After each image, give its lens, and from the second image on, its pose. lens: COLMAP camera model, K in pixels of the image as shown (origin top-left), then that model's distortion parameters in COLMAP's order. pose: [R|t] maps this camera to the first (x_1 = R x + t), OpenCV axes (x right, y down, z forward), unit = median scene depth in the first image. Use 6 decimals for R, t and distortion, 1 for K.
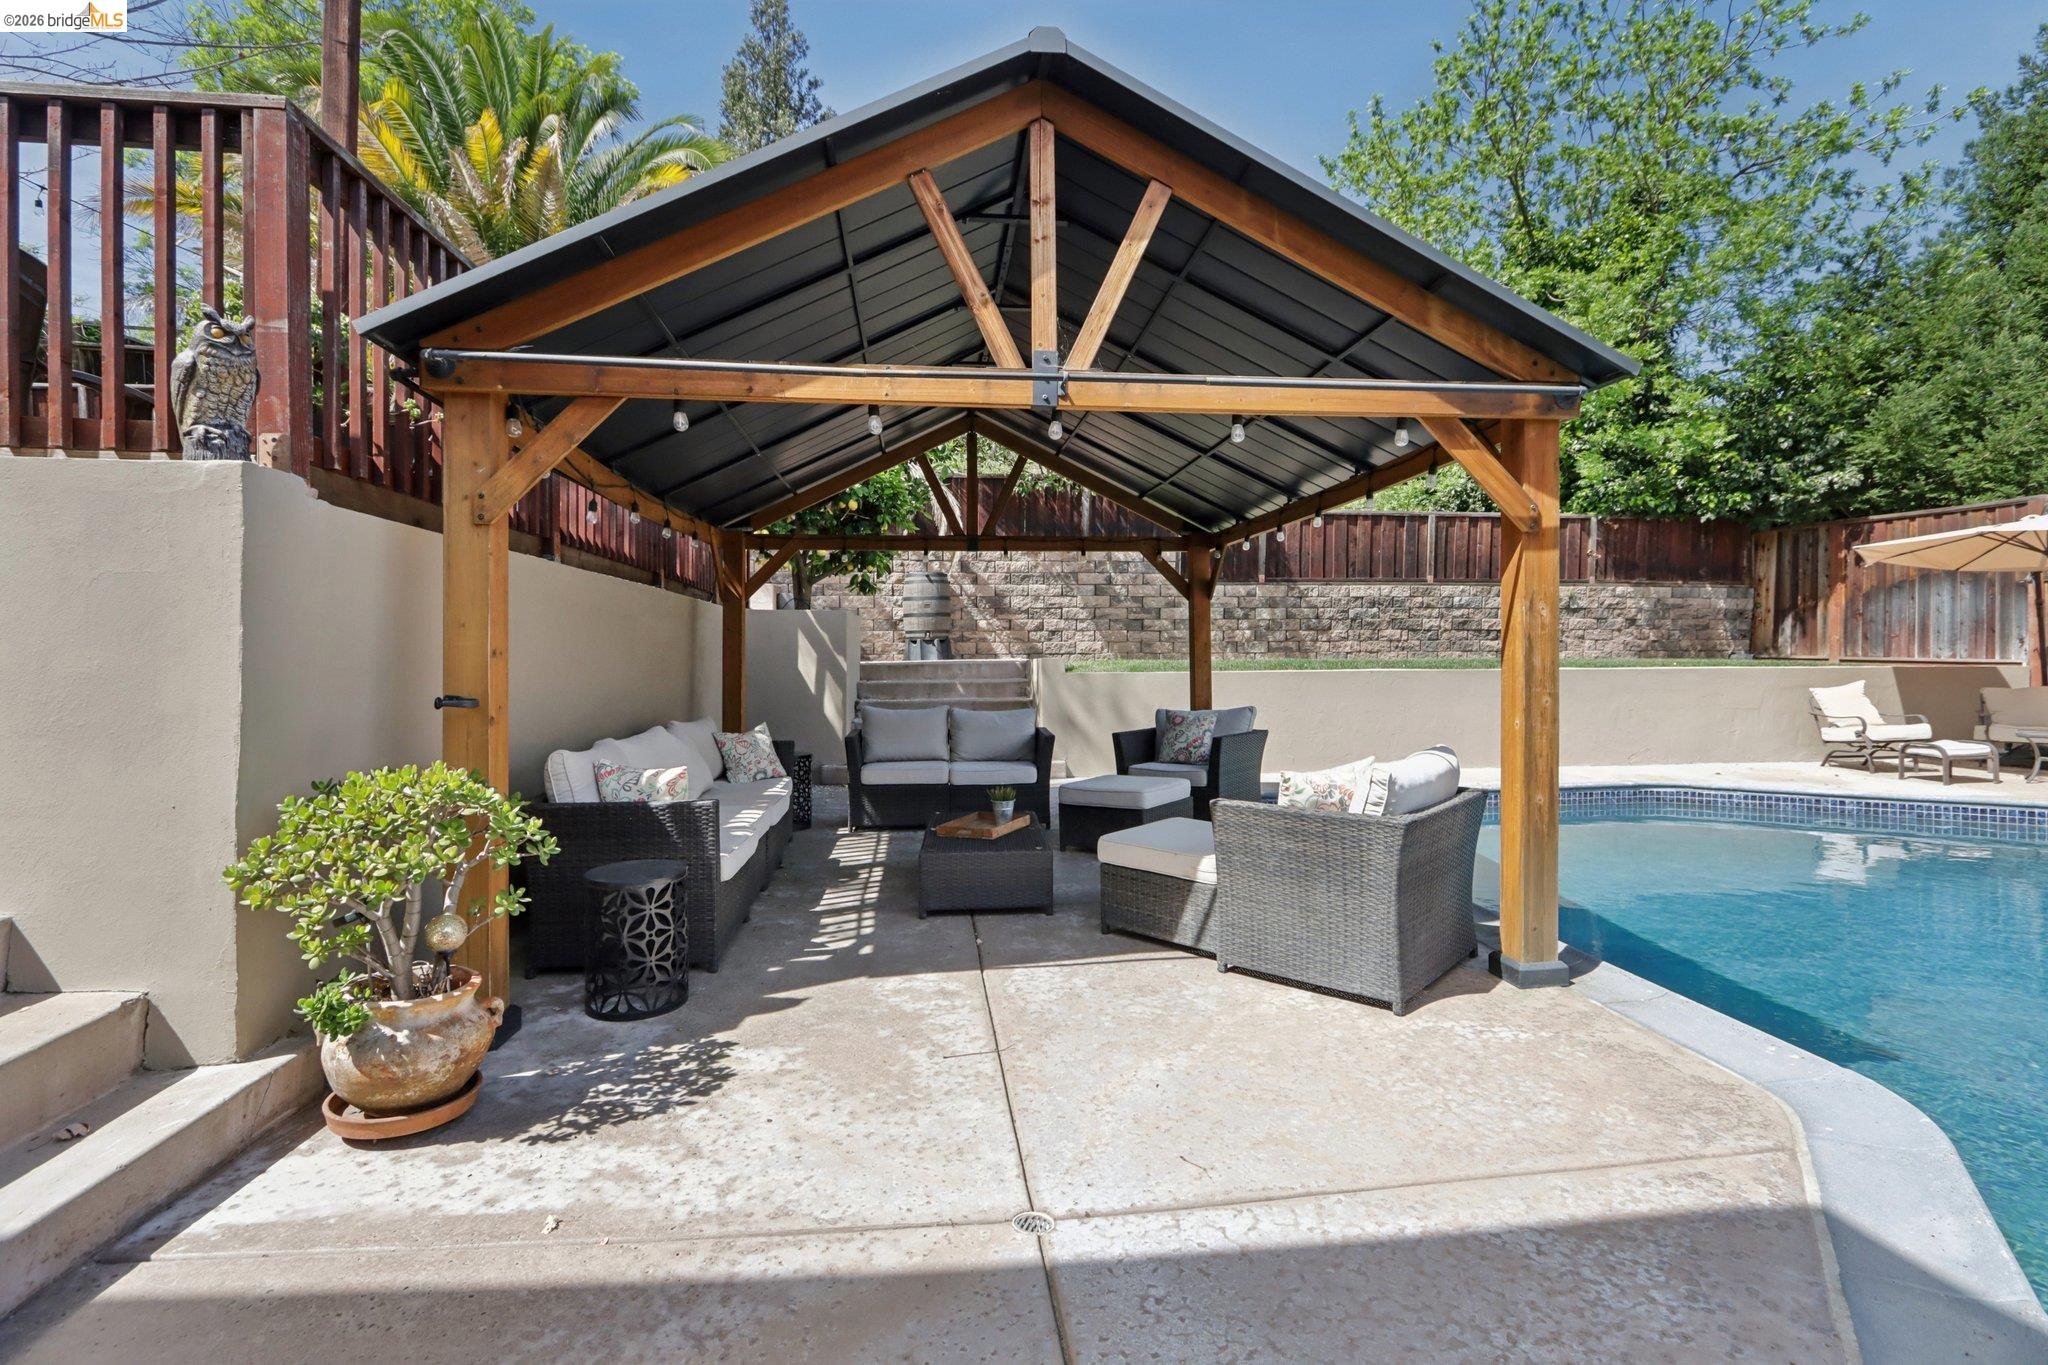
lens RADIAL K [[948.7, 0, 1035.3], [0, 948.7, 651.2], [0, 0, 1]] dist [-0.011108, -0.001952]
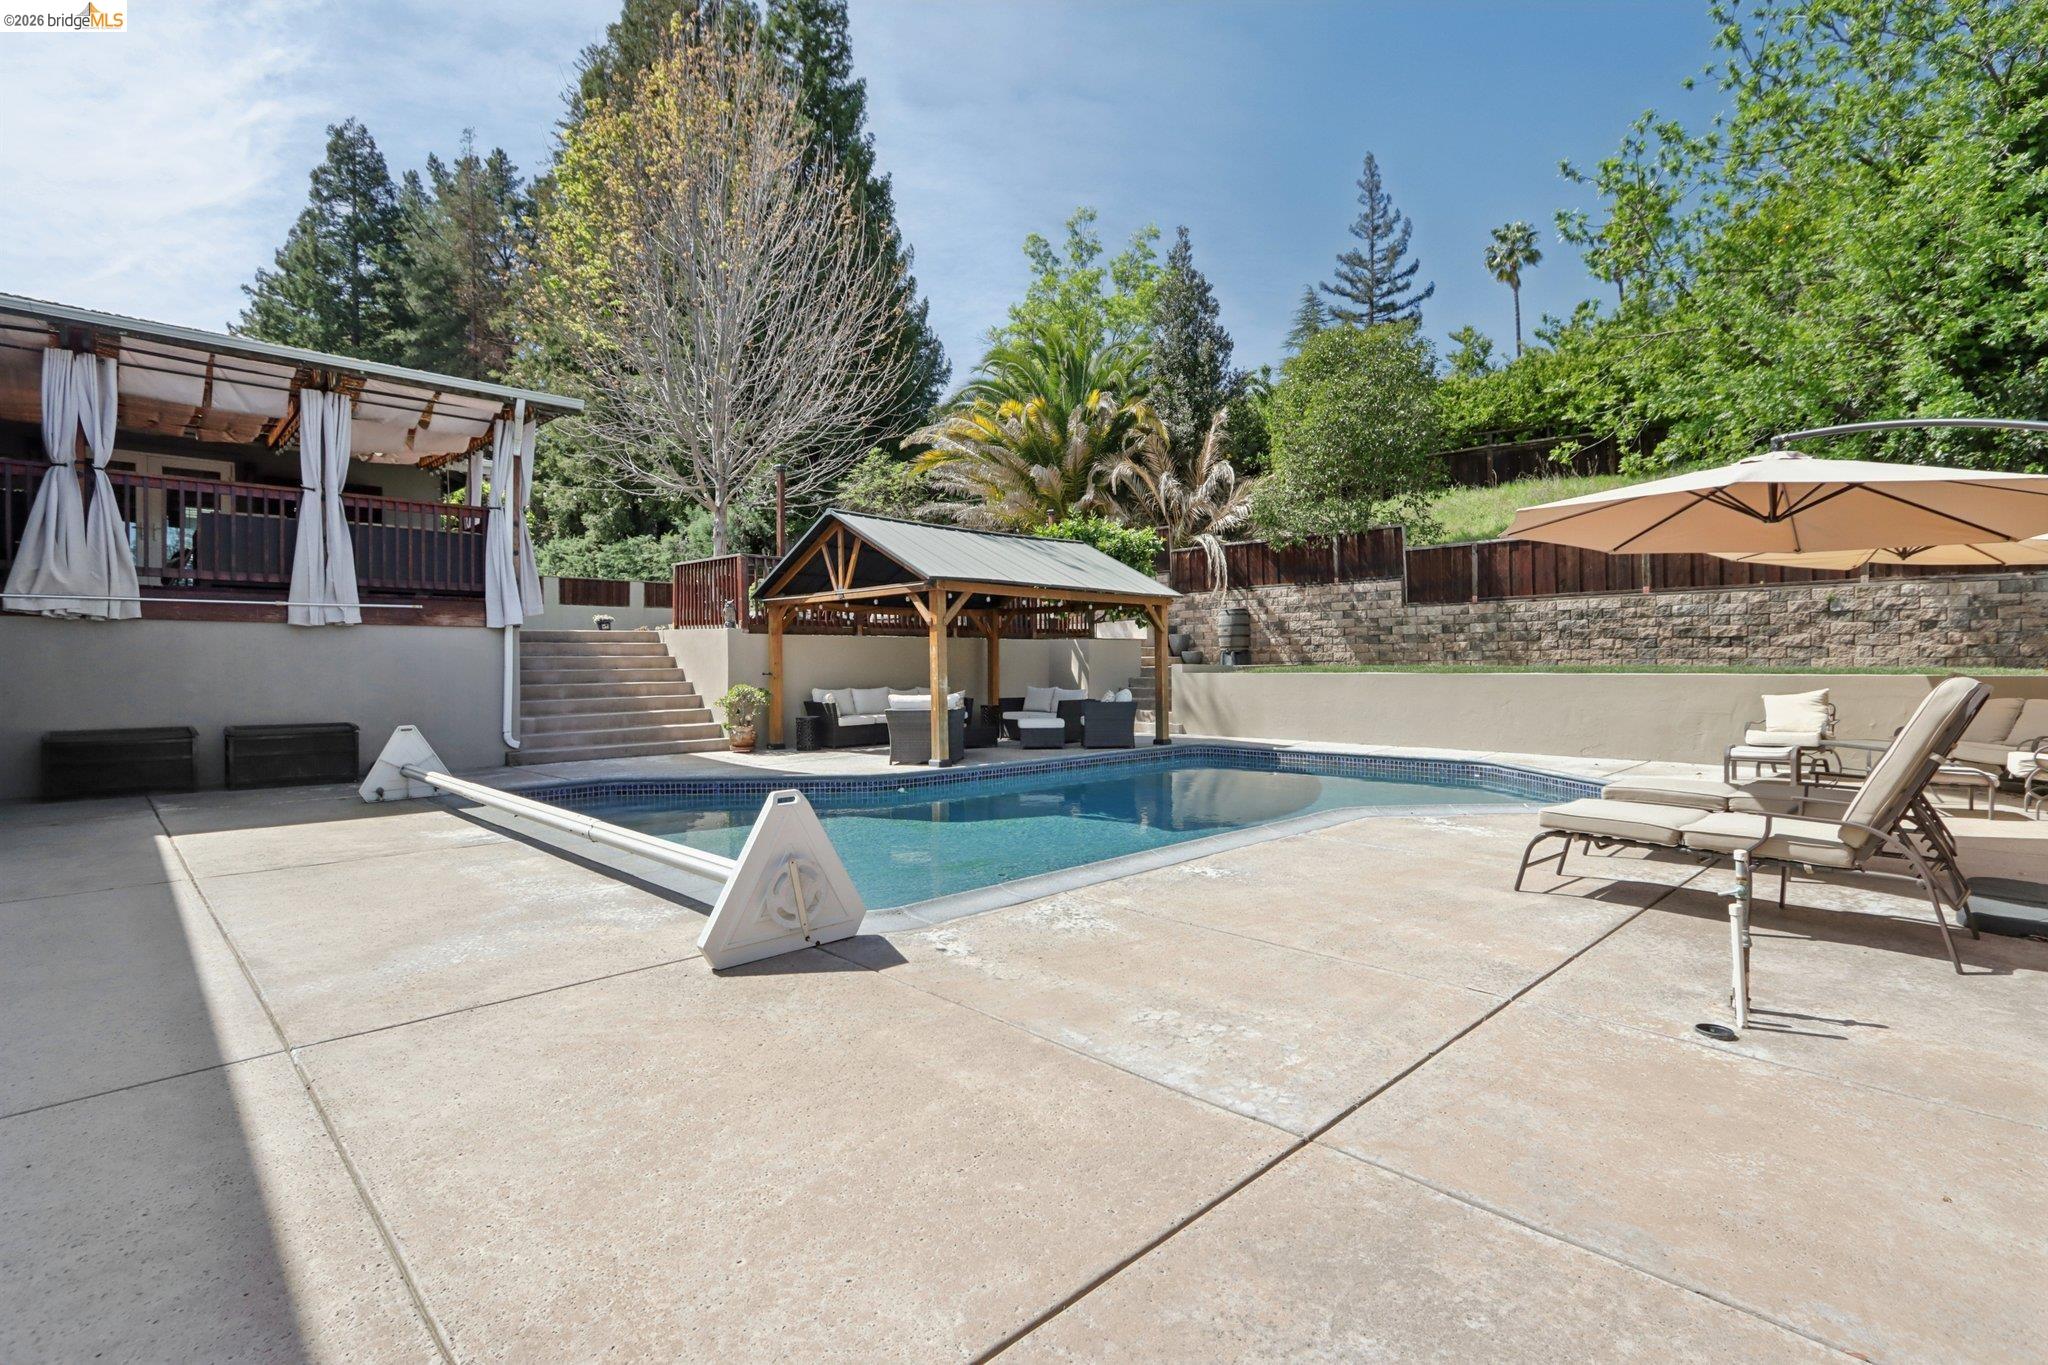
lens RADIAL K [[948.7, 0, 1027.6], [0, 948.7, 681.1], [0, 0, 1]] dist [-0.011108, -0.001952]
pose [[0.614123, 0.015510, -0.789058, 0.905144], [0.004057, 0.999732, 0.022809, -0.001849], [0.789200, -0.017209, 0.613895, -0.204702]]
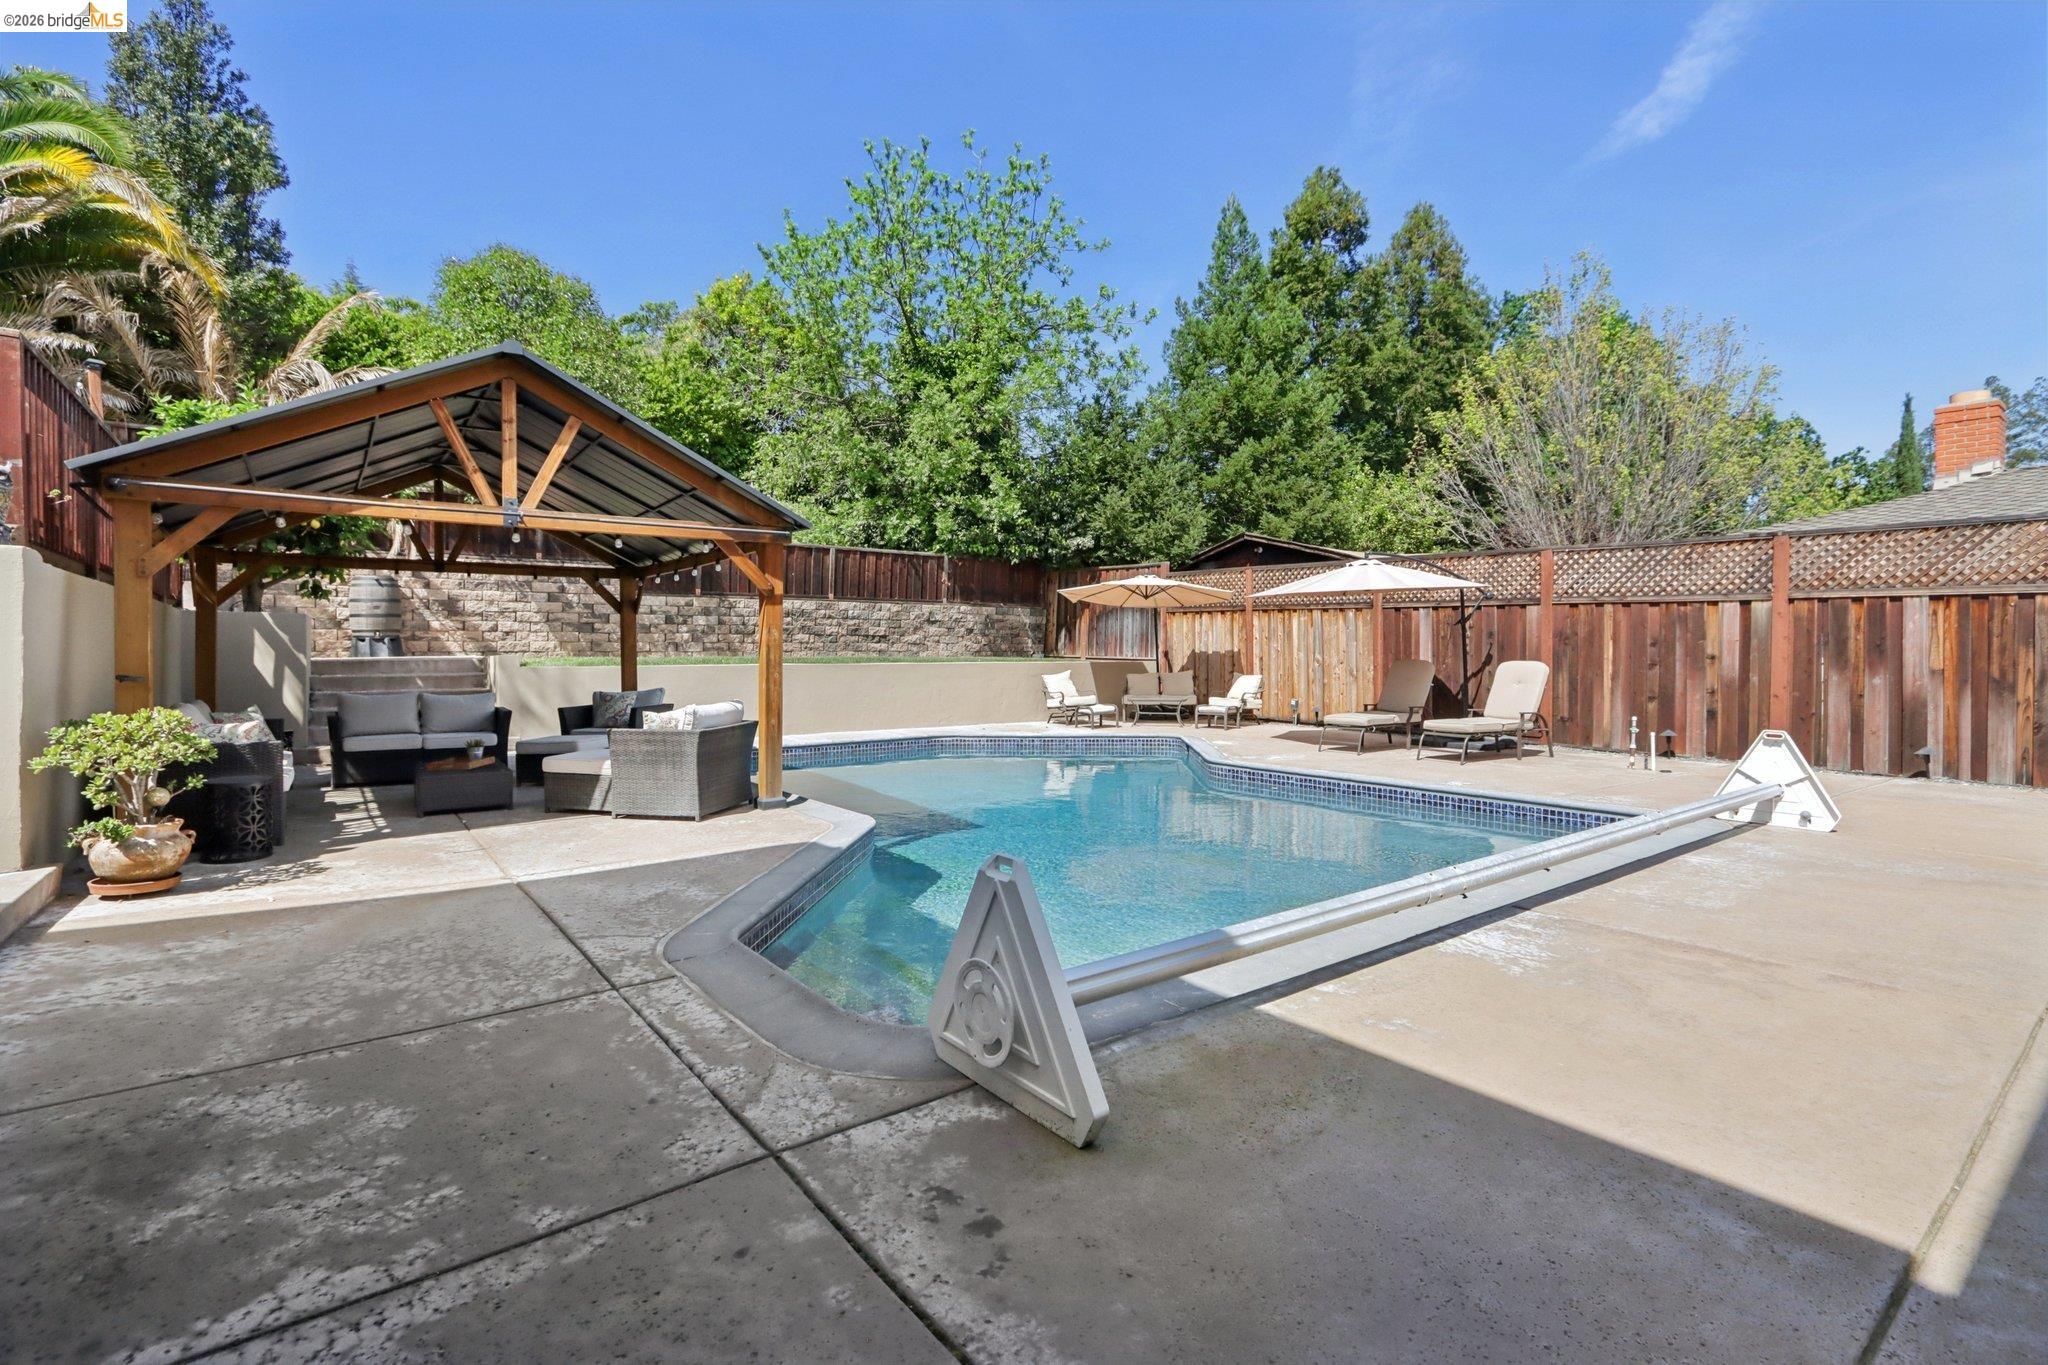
lens RADIAL K [[948.7, 0, 1038.1], [0, 948.7, 660.9], [0, 0, 1]] dist [-0.011108, -0.001952]
pose [[0.860450, -0.000321, 0.509535, -0.012032], [-0.005624, 0.999933, 0.010127, -0.001471], [-0.509504, -0.011579, 0.860391, -0.322134]]
